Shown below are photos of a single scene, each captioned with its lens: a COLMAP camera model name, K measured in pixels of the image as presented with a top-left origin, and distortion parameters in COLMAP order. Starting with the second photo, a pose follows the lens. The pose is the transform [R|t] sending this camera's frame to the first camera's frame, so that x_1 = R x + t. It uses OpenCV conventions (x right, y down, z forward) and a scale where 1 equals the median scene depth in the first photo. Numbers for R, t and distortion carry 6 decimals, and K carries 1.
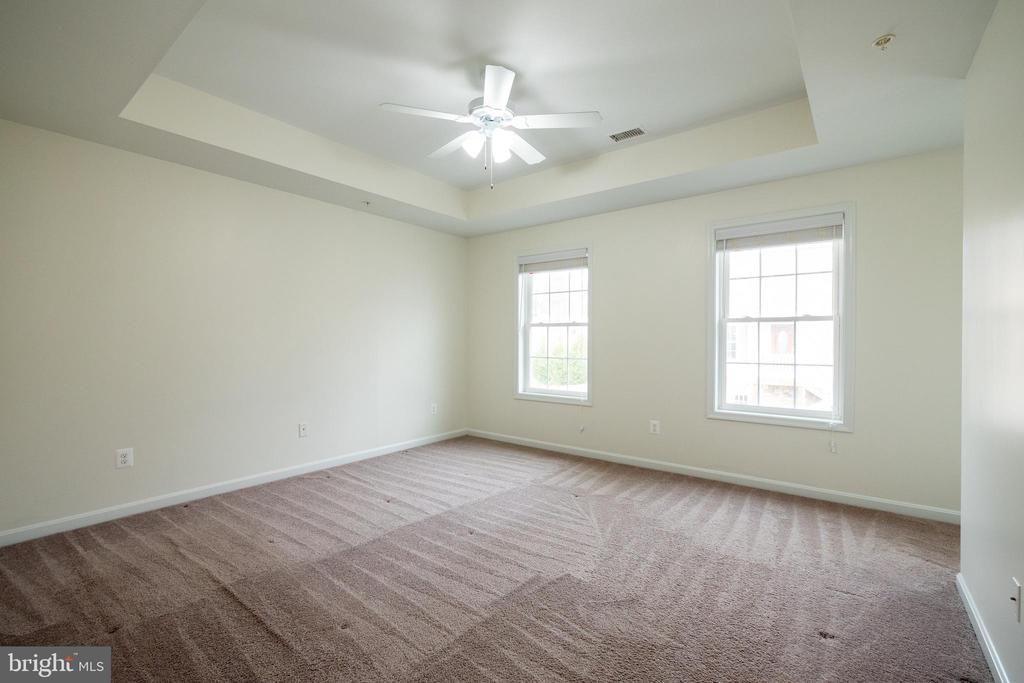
lens RADIAL K [[441.8, 0, 512.5], [0, 441.8, 339.7], [0, 0, 1]] dist [-0.005600, 0.000467]
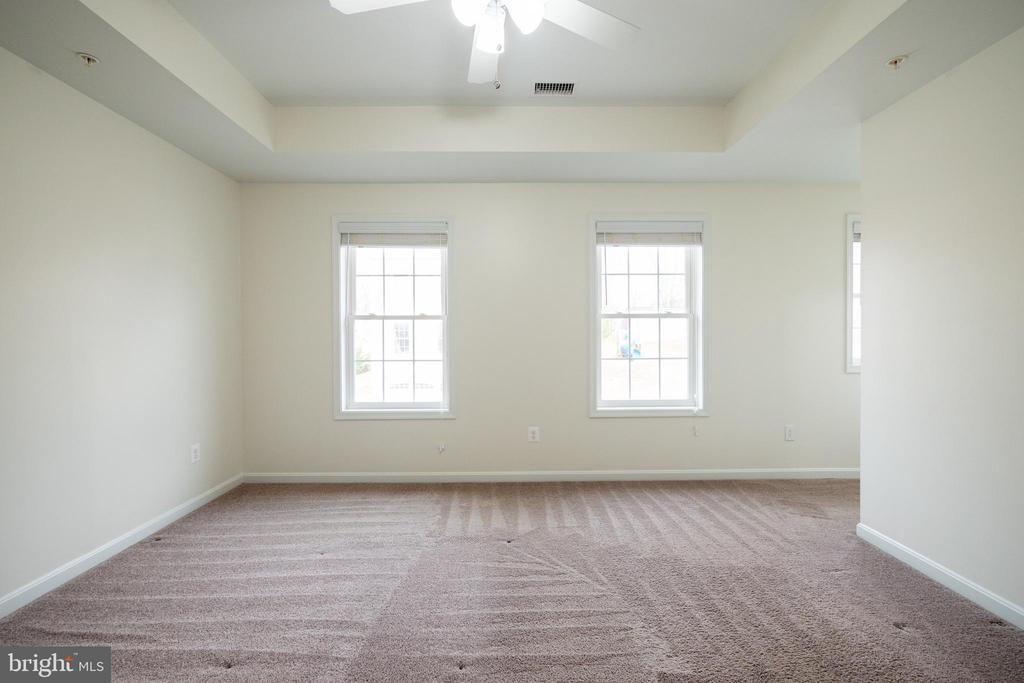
lens RADIAL K [[441.8, 0, 511.7], [0, 441.8, 341.1], [0, 0, 1]] dist [-0.005600, 0.000467]
pose [[0.783719, -0.013732, 0.620964, -0.291190], [0.006203, 0.999879, 0.014282, -0.003593], [-0.621085, -0.007342, 0.783709, 0.362744]]
